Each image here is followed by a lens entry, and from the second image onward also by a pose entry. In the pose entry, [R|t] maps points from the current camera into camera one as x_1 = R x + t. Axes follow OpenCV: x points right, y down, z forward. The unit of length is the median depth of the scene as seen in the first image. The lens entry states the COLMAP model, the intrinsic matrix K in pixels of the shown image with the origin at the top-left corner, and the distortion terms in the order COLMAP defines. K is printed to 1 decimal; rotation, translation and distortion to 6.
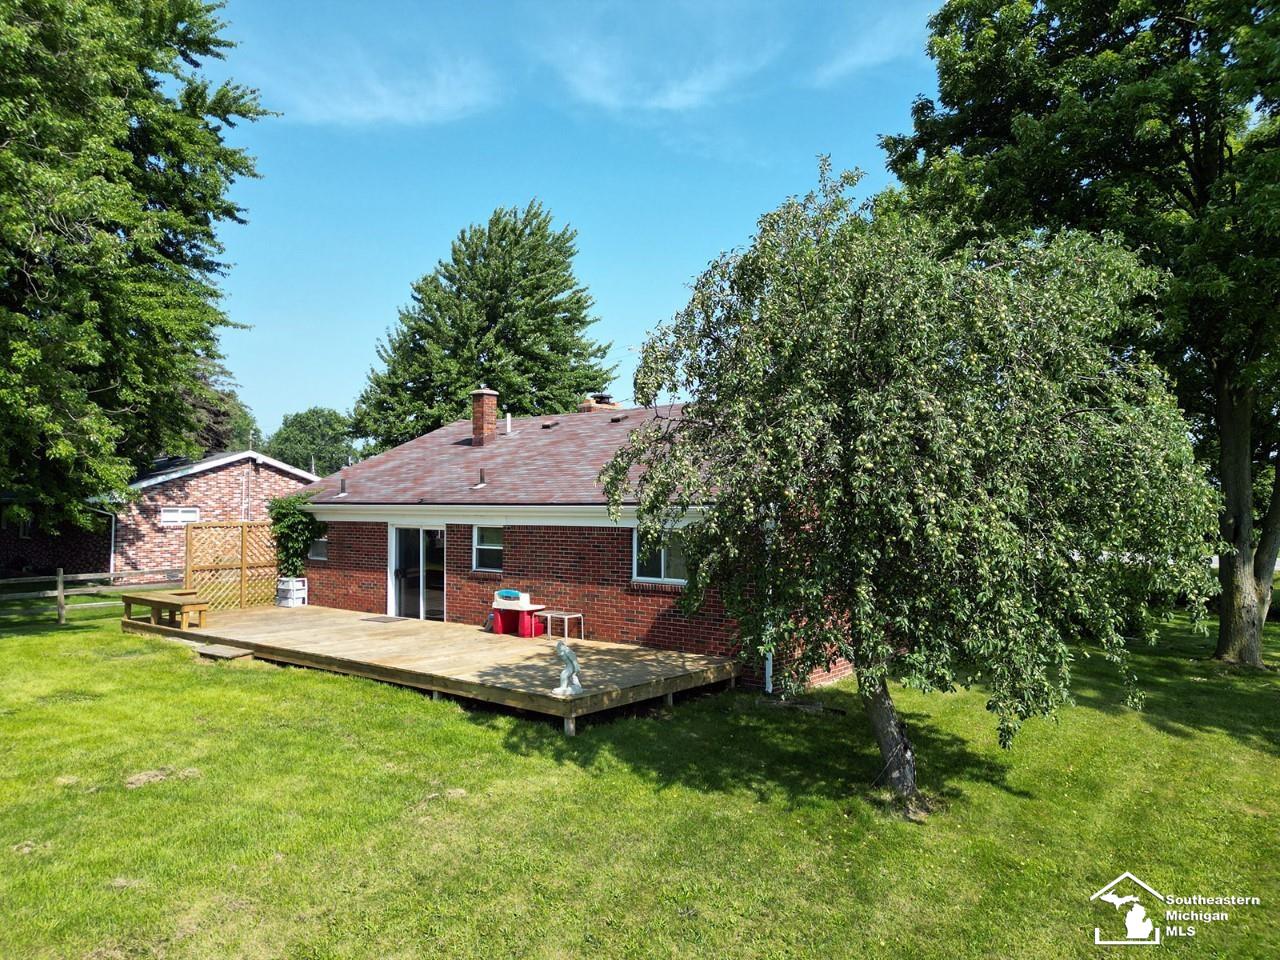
lens RADIAL K [[875.8, 0, 640.0], [0, 875.8, 480.0], [0, 0, 1]] dist [0.034033, -0.002456]
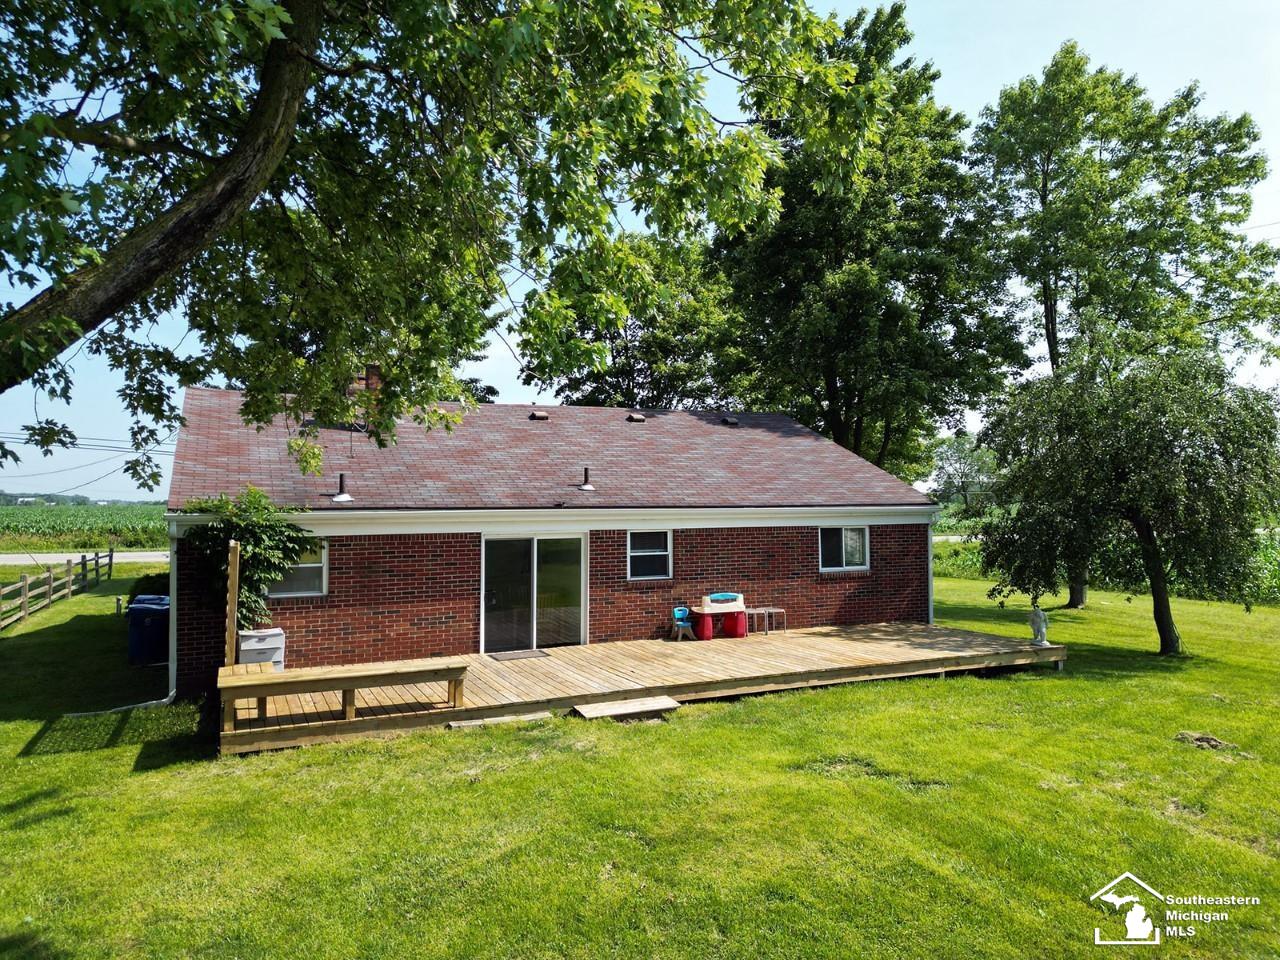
lens RADIAL K [[875.8, 0, 640.0], [0, 875.8, 480.0], [0, 0, 1]] dist [0.034033, -0.002456]
pose [[0.483499, 0.014431, 0.875226, -1.051487], [-0.016952, 0.999831, -0.007121, 0.005735], [-0.875181, -0.011394, 0.483662, 0.594691]]
